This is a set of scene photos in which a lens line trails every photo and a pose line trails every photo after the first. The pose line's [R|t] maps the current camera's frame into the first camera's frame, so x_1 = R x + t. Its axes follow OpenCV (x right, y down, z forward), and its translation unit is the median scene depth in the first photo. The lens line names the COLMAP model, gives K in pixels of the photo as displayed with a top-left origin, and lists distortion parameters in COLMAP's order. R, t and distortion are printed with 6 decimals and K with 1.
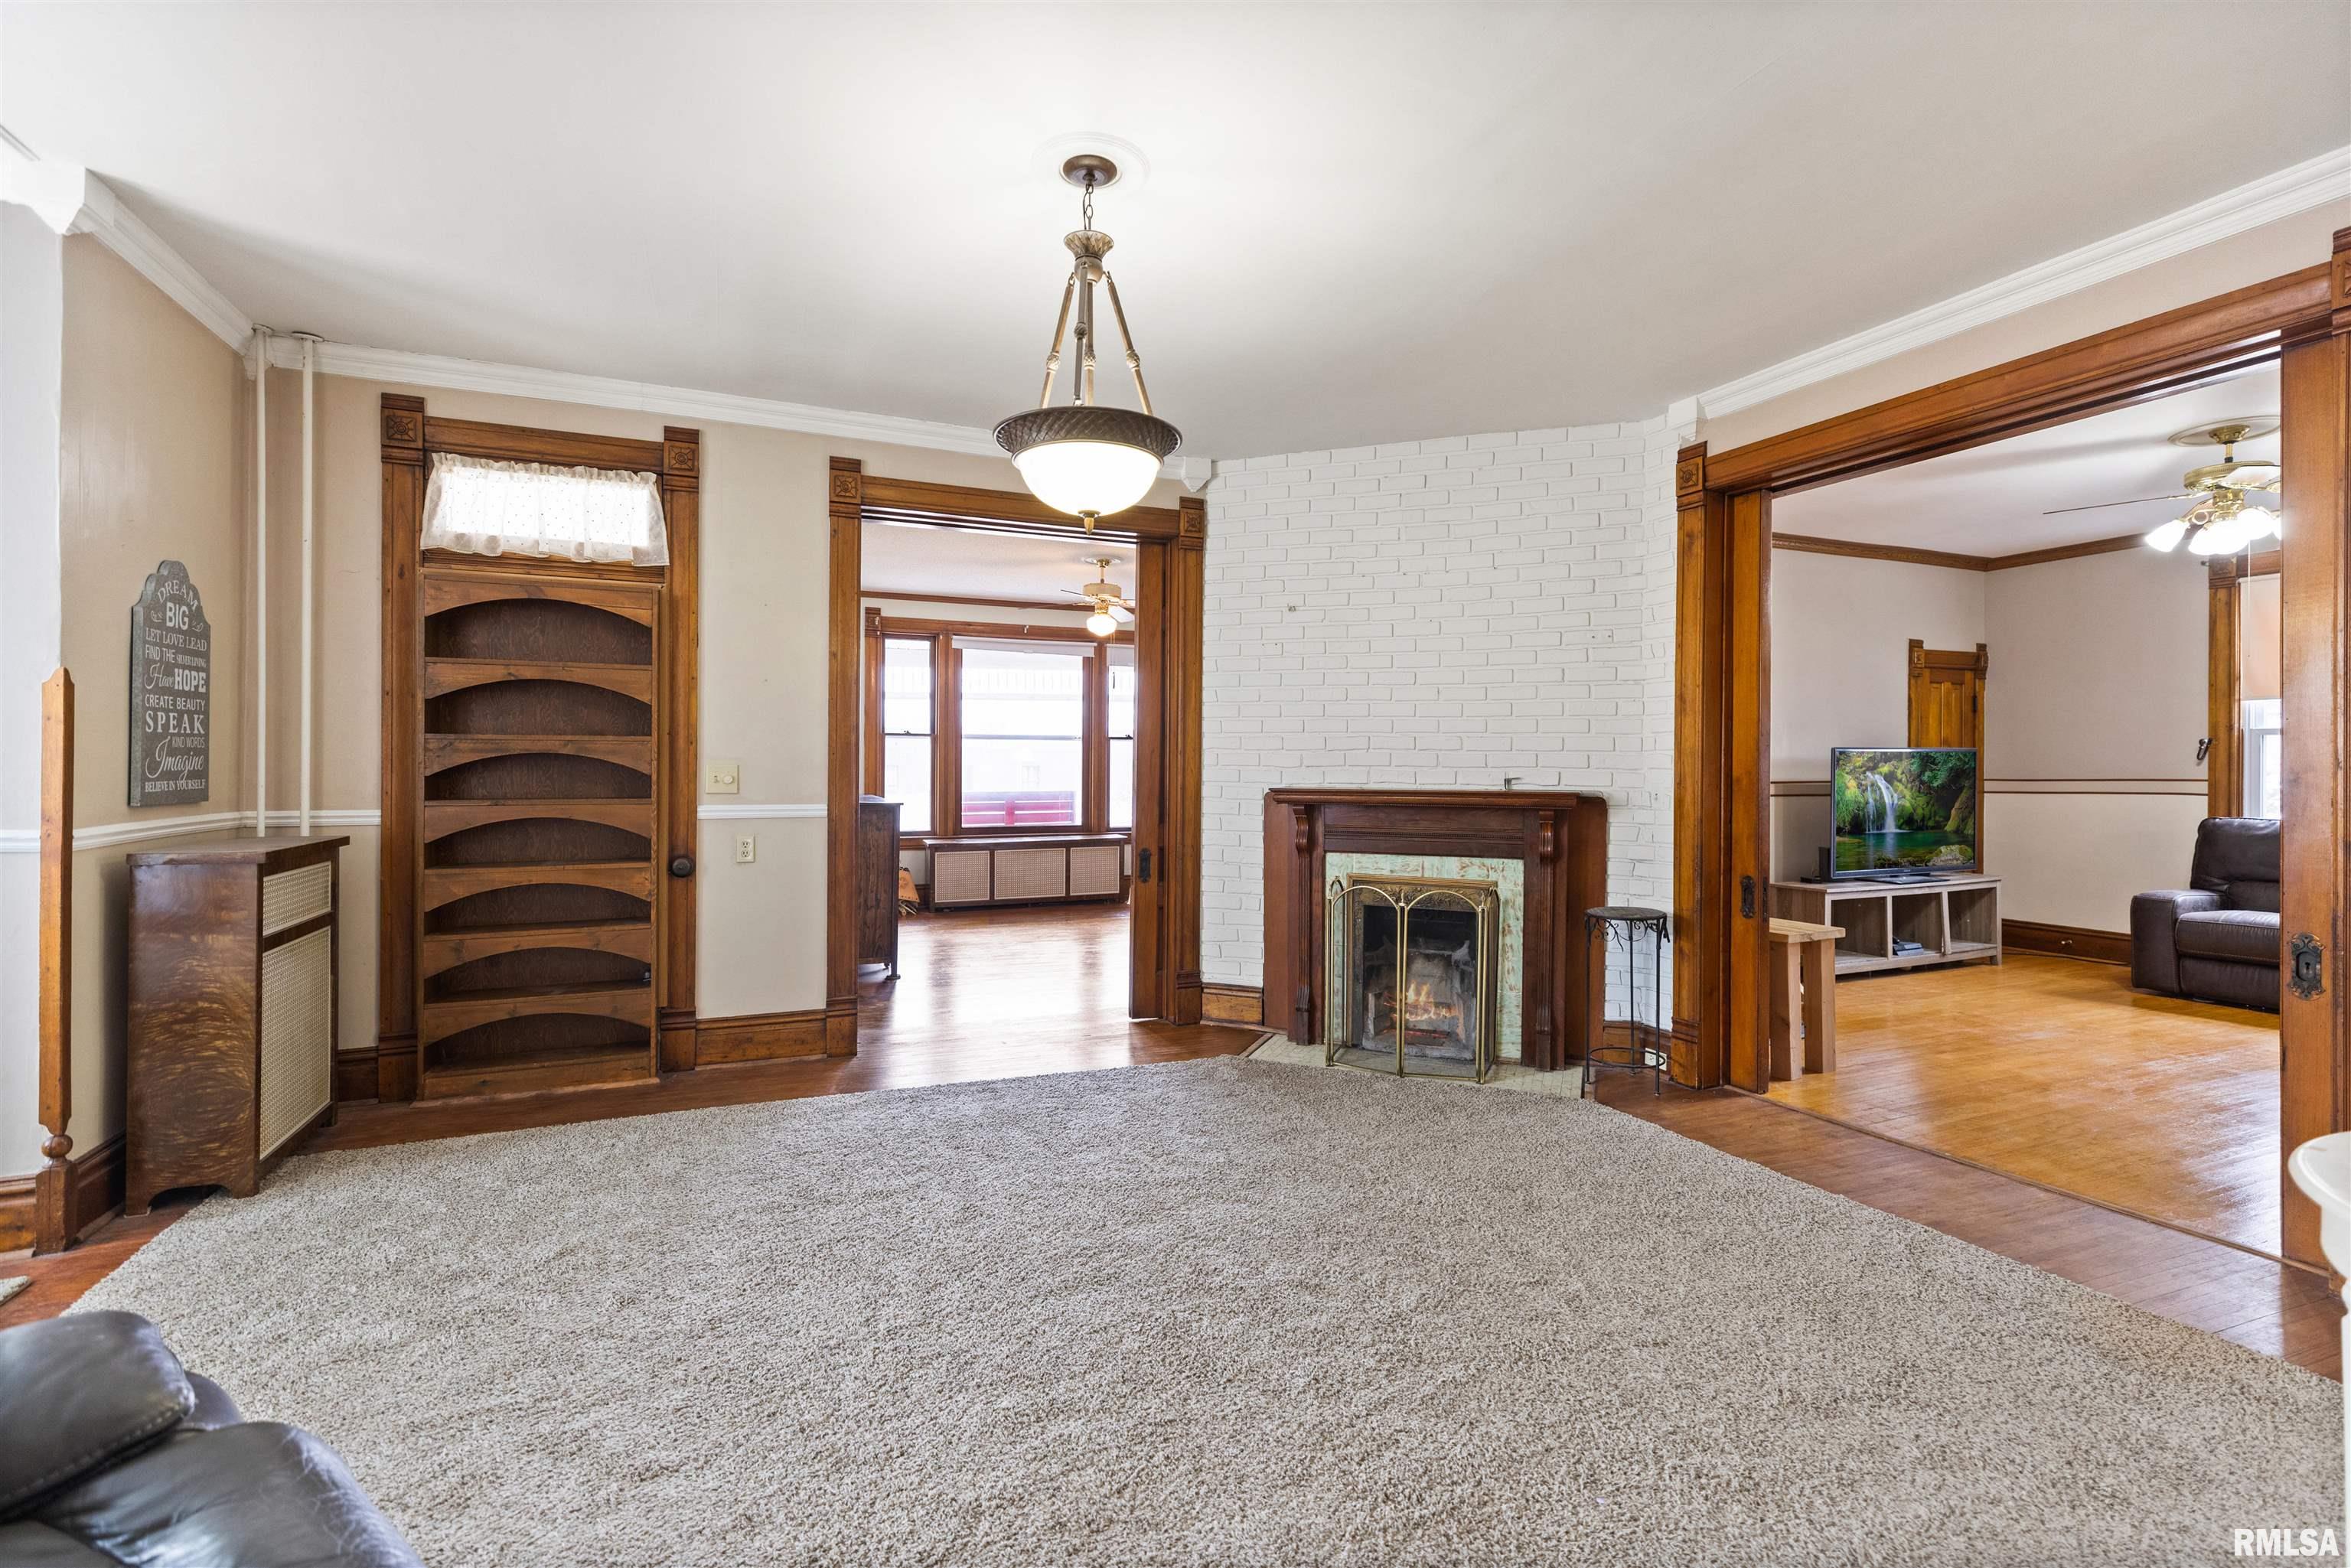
lens RADIAL K [[1059.6, 0, 1180.1], [0, 1059.6, 773.7], [0, 0, 1]] dist [0.000457, -0.000102]
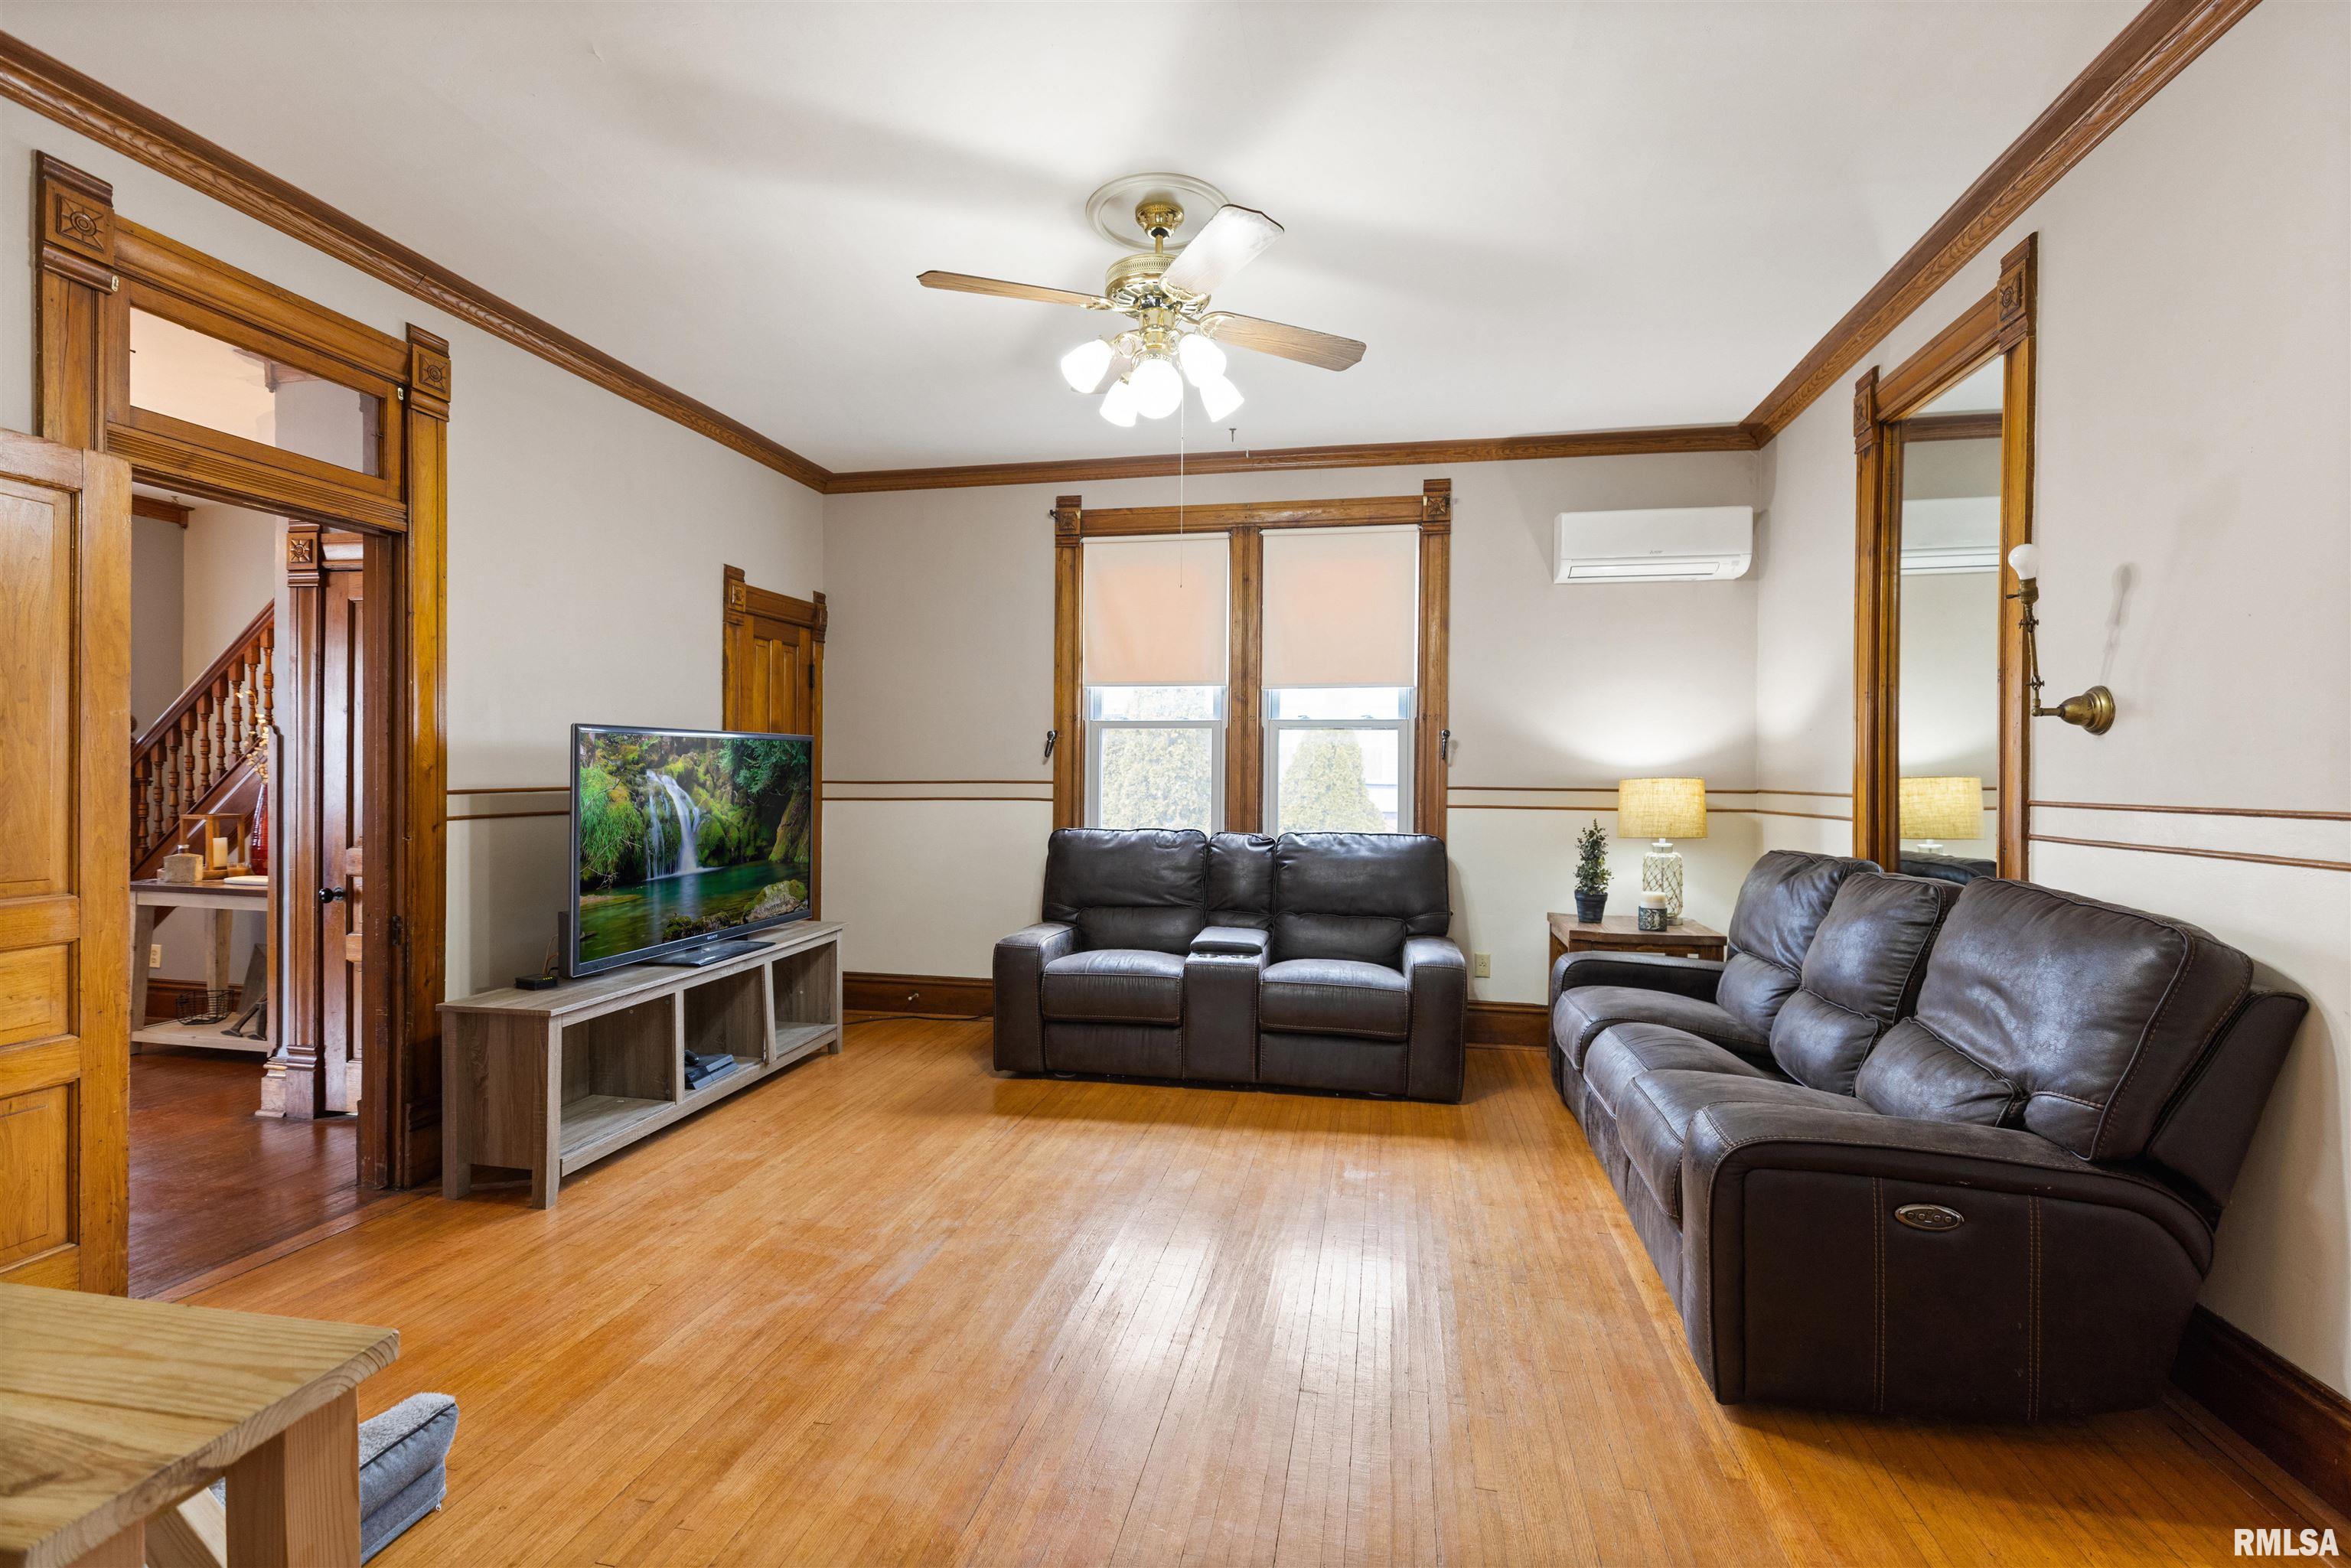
lens RADIAL K [[1059.6, 0, 1180.1], [0, 1059.6, 773.7], [0, 0, 1]] dist [0.000457, -0.000102]
pose [[0.561796, 0.001295, 0.827274, 0.339114], [-0.003769, 0.999992, 0.000995, -0.001610], [-0.827267, -0.003677, 0.561797, 0.445921]]
